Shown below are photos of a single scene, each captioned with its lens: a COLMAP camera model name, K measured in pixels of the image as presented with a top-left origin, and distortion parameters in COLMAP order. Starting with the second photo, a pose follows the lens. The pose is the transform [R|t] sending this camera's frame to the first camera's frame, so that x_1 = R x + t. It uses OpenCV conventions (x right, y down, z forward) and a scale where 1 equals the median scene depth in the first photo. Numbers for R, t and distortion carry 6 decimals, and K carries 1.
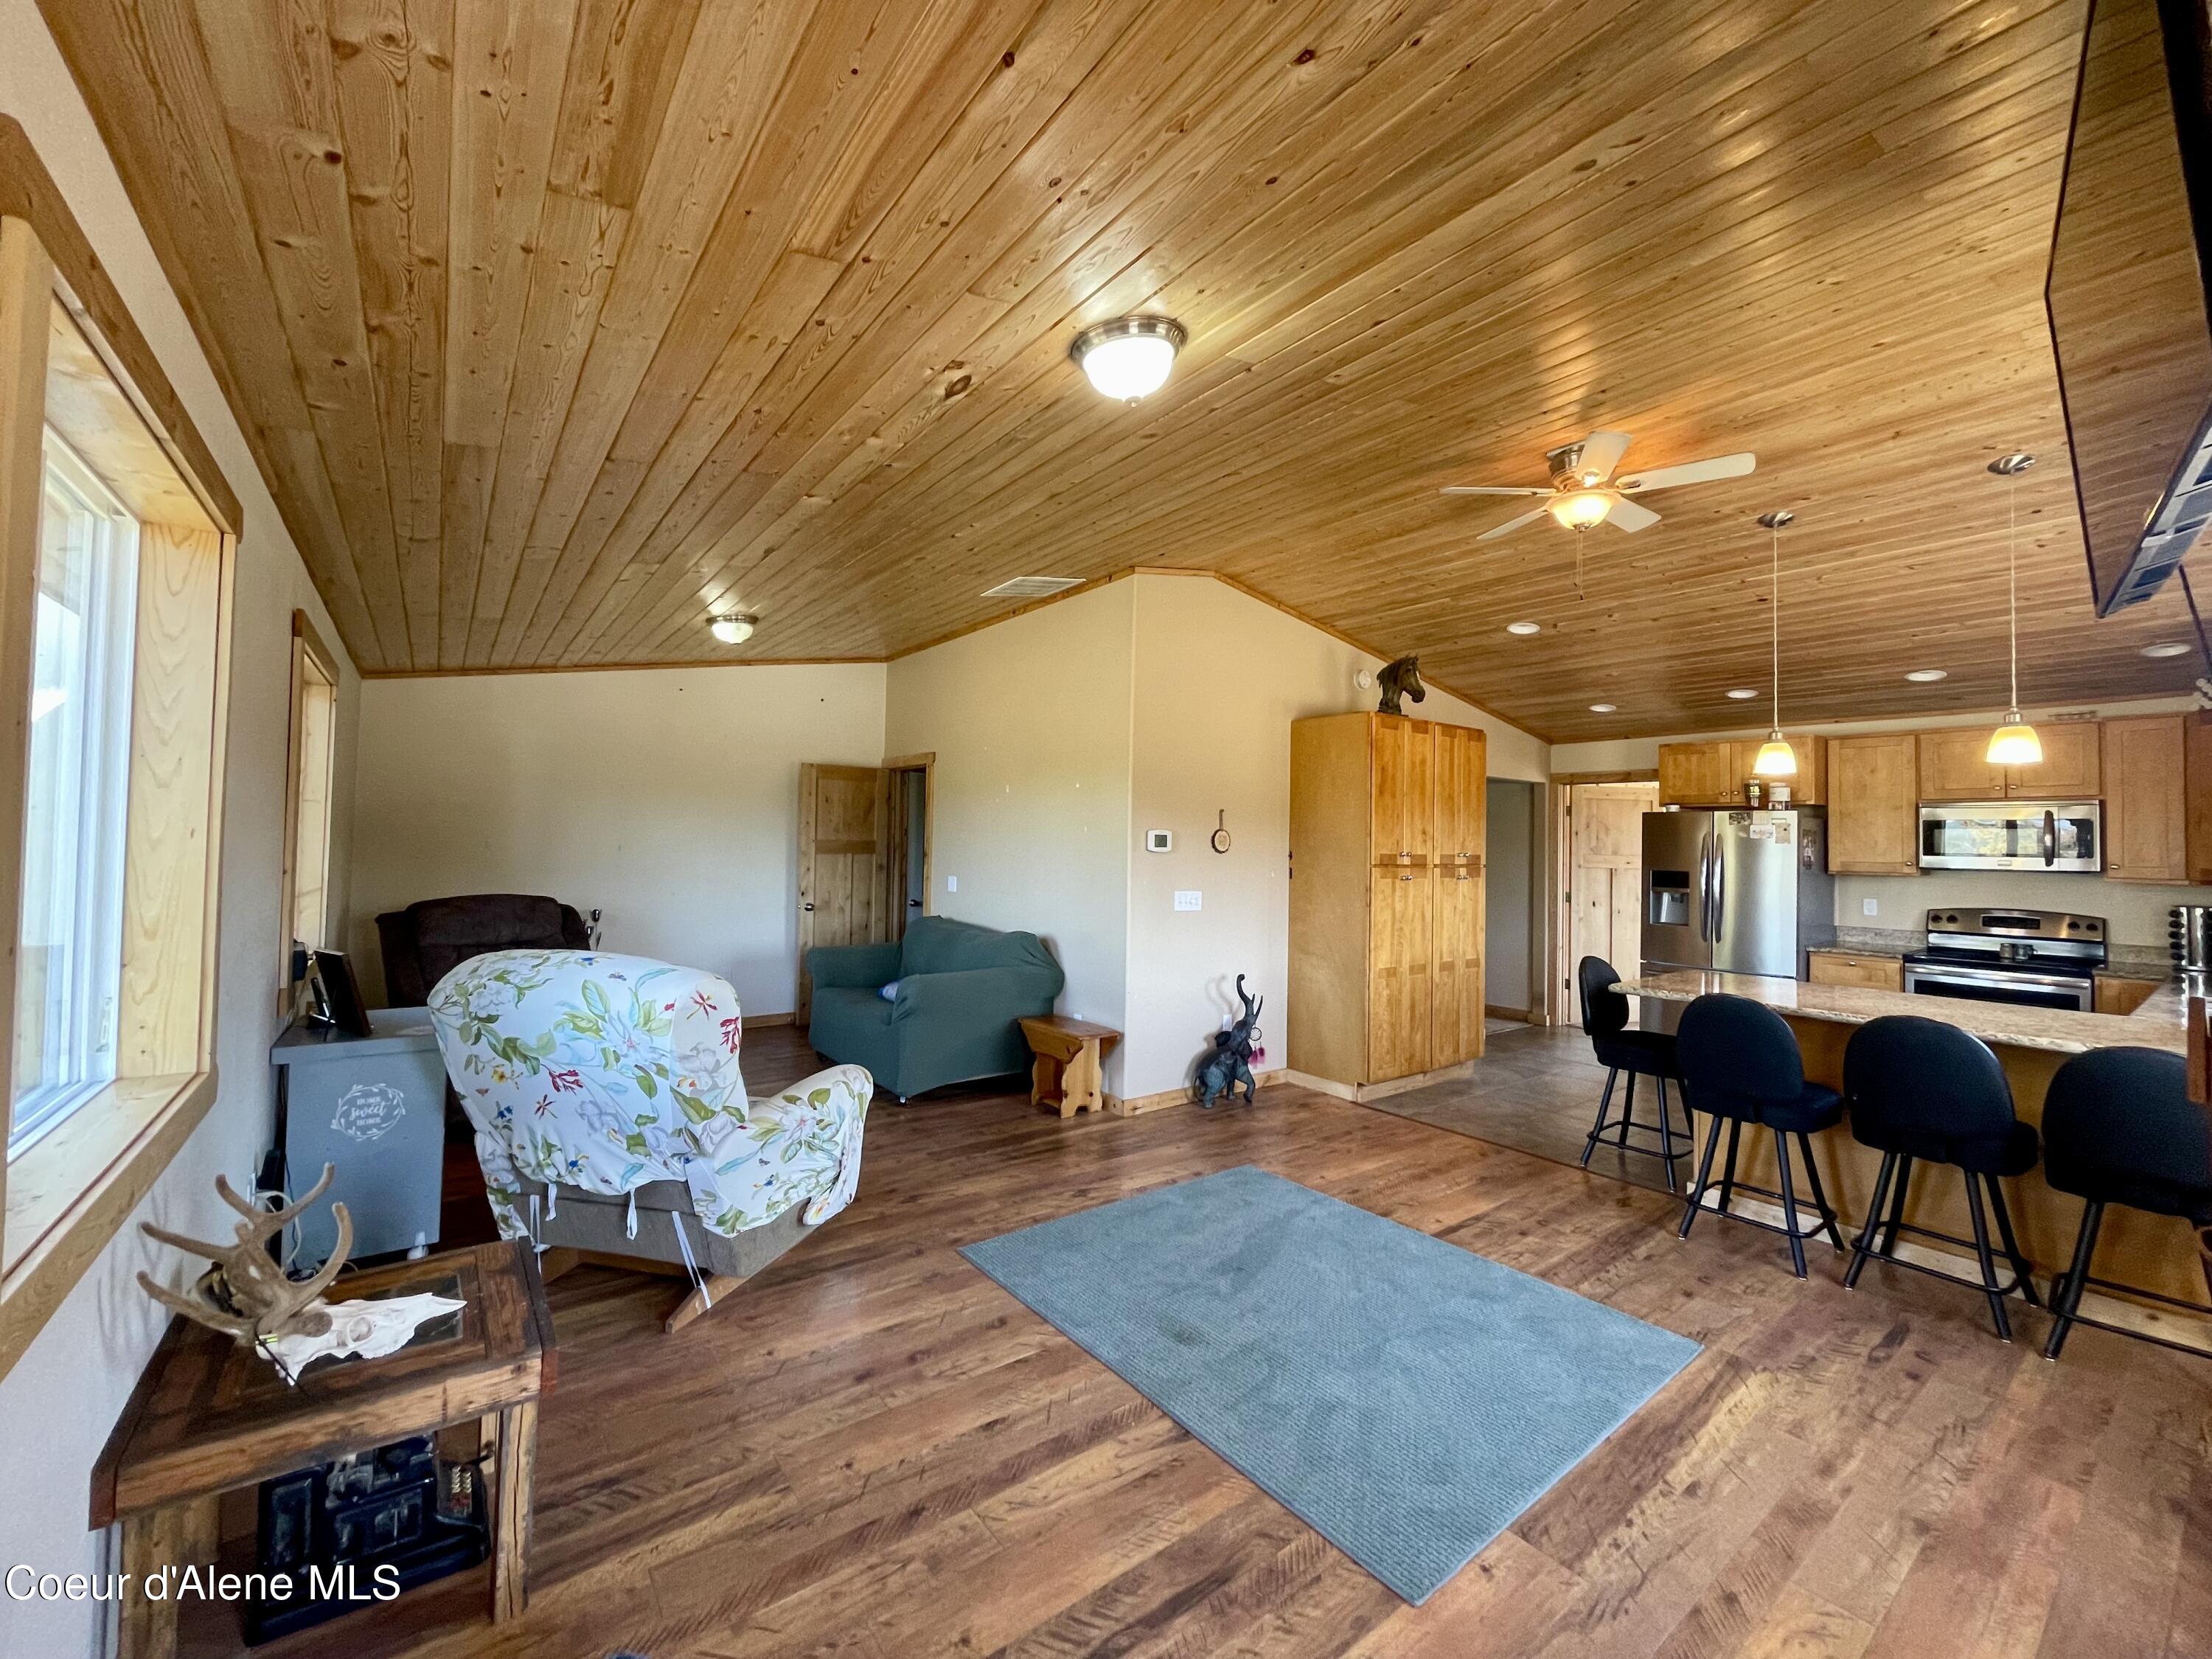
lens RADIAL K [[891.3, 0, 1092.7], [0, 891.3, 823.6], [0, 0, 1]] dist [-0.005269, 0.000981]
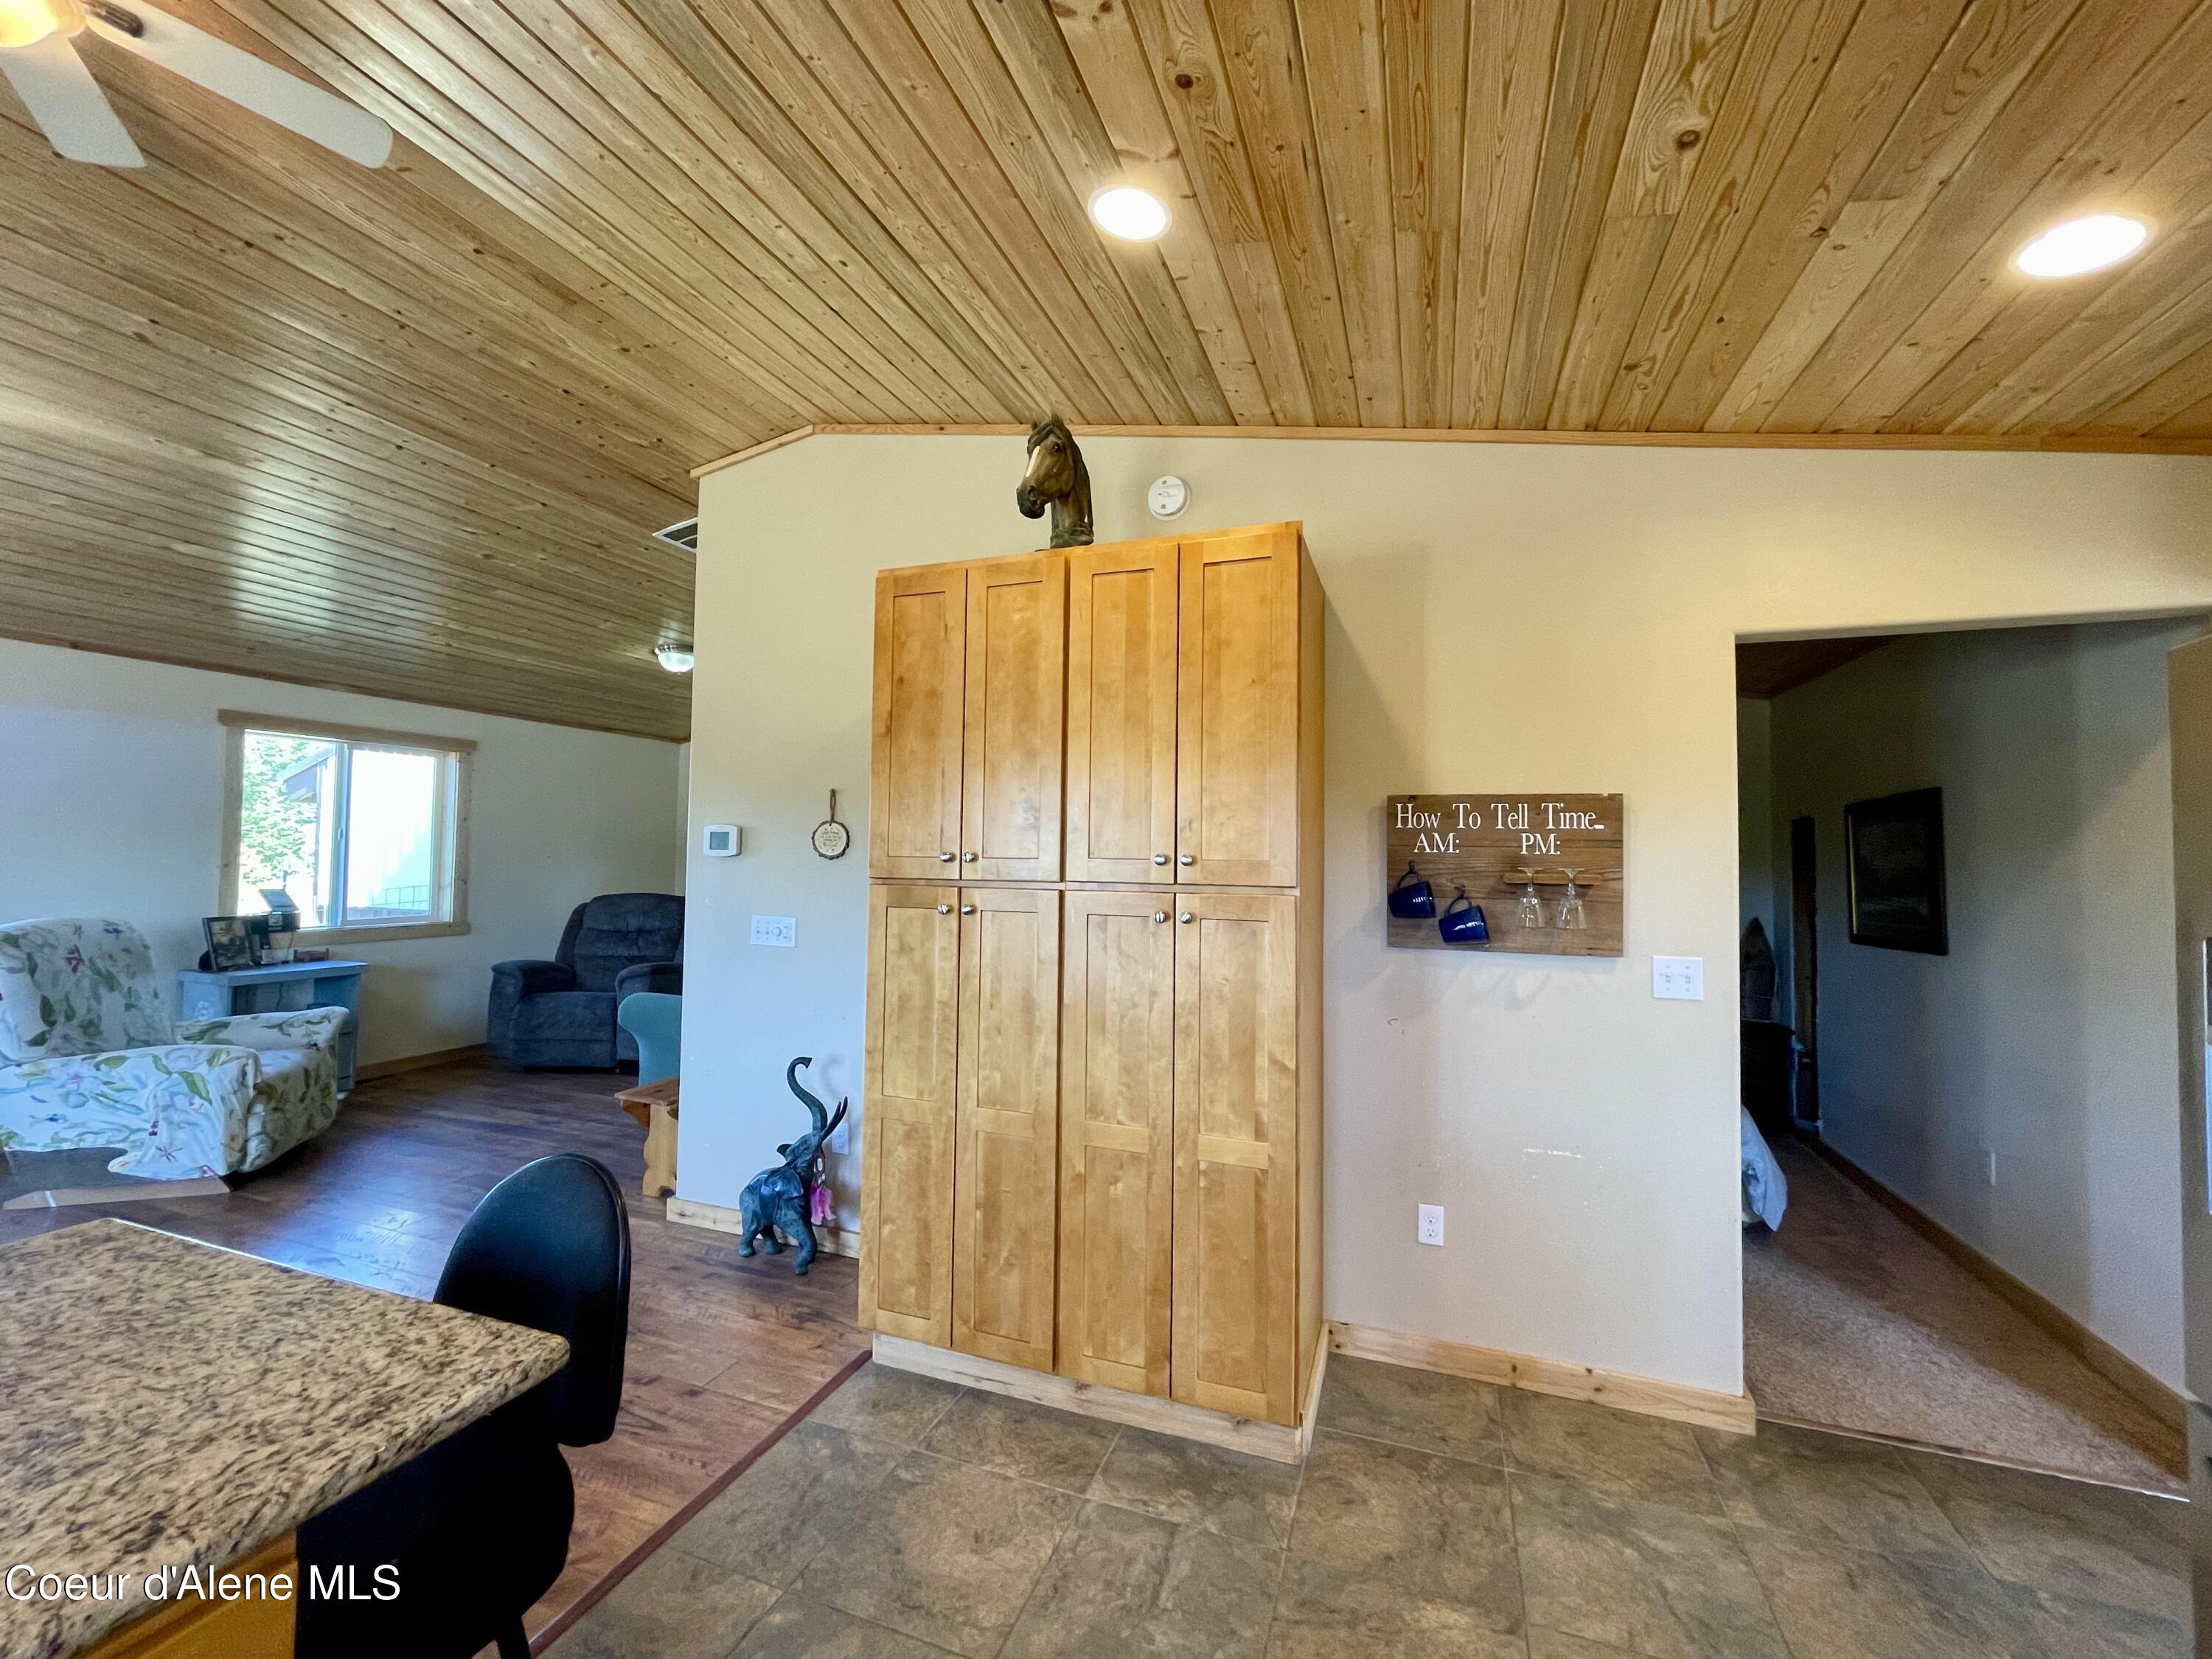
lens RADIAL K [[891.3, 0, 1107.2], [0, 891.3, 829.1], [0, 0, 1]] dist [-0.005269, 0.000981]
pose [[0.551626, -0.040296, -0.833118, 0.854547], [0.013492, 0.999133, -0.039393, 0.043921], [0.833983, 0.010490, 0.551691, 0.898698]]
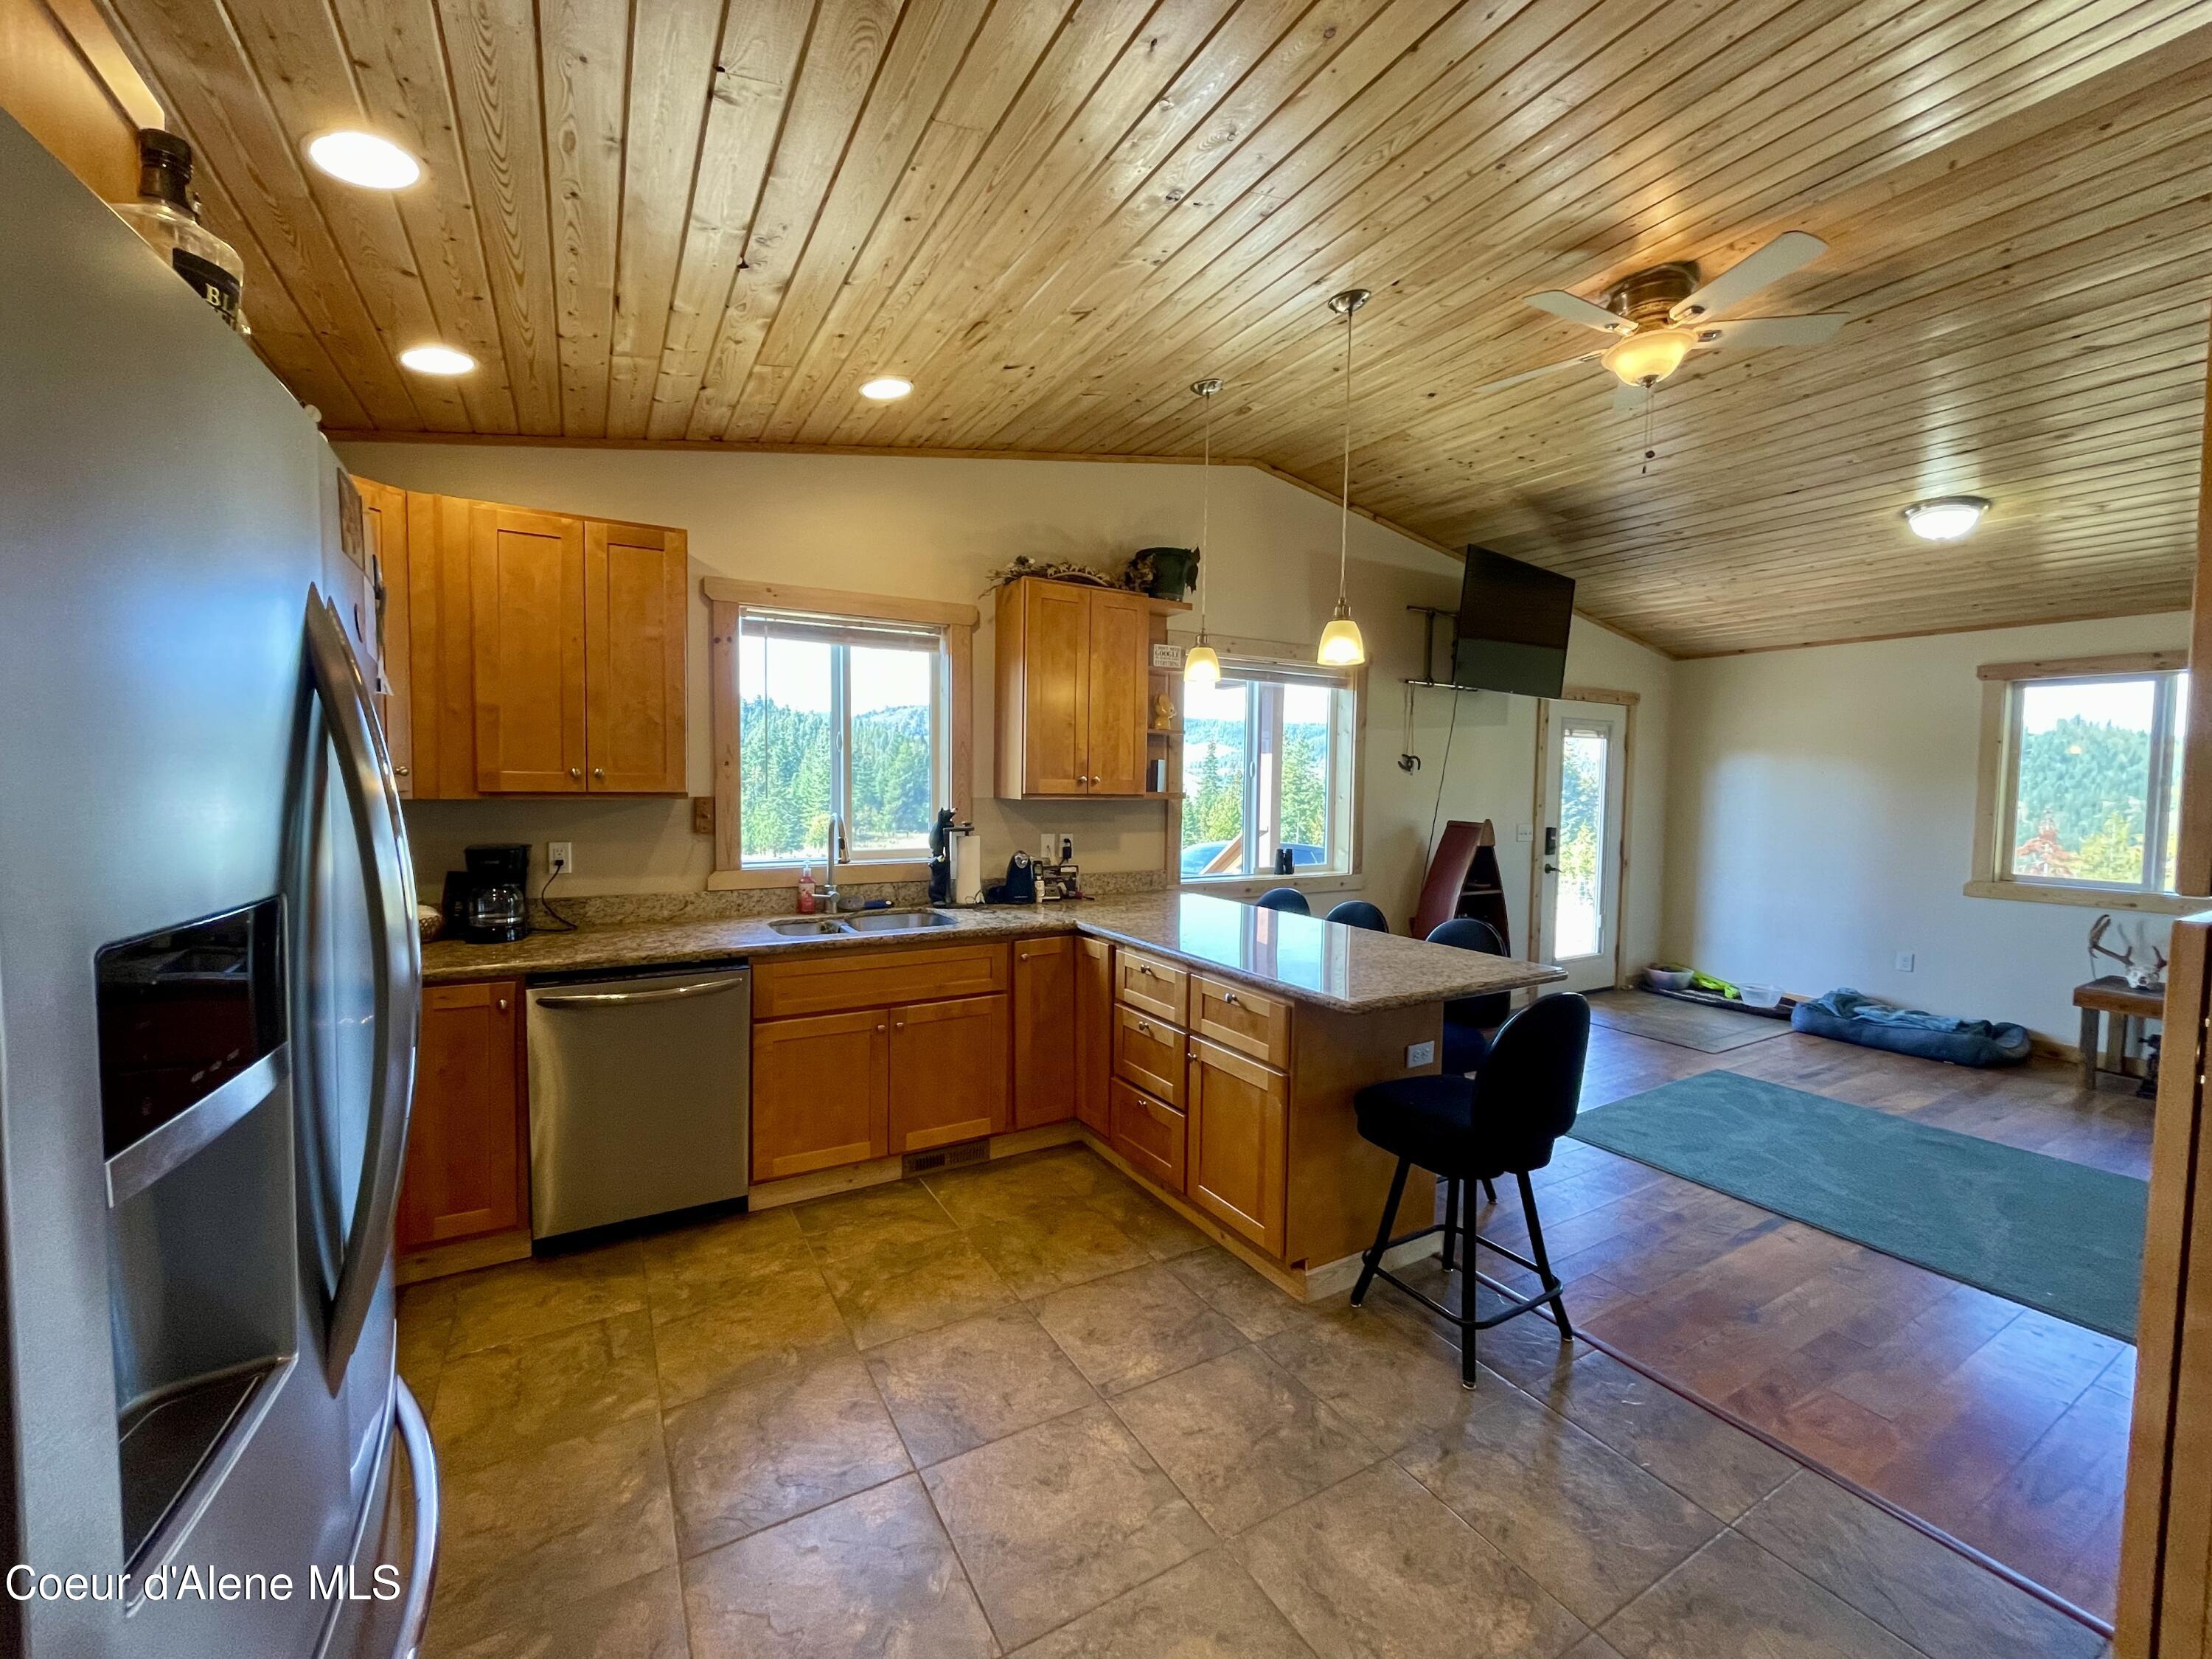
lens RADIAL K [[891.3, 0, 1090.8], [0, 891.3, 828.2], [0, 0, 1]] dist [-0.005269, 0.000981]
pose [[-0.992109, -0.039347, 0.119046, 0.688970], [-0.035750, 0.998842, 0.032202, 0.049355], [-0.120175, 0.027692, -0.992366, 1.370634]]
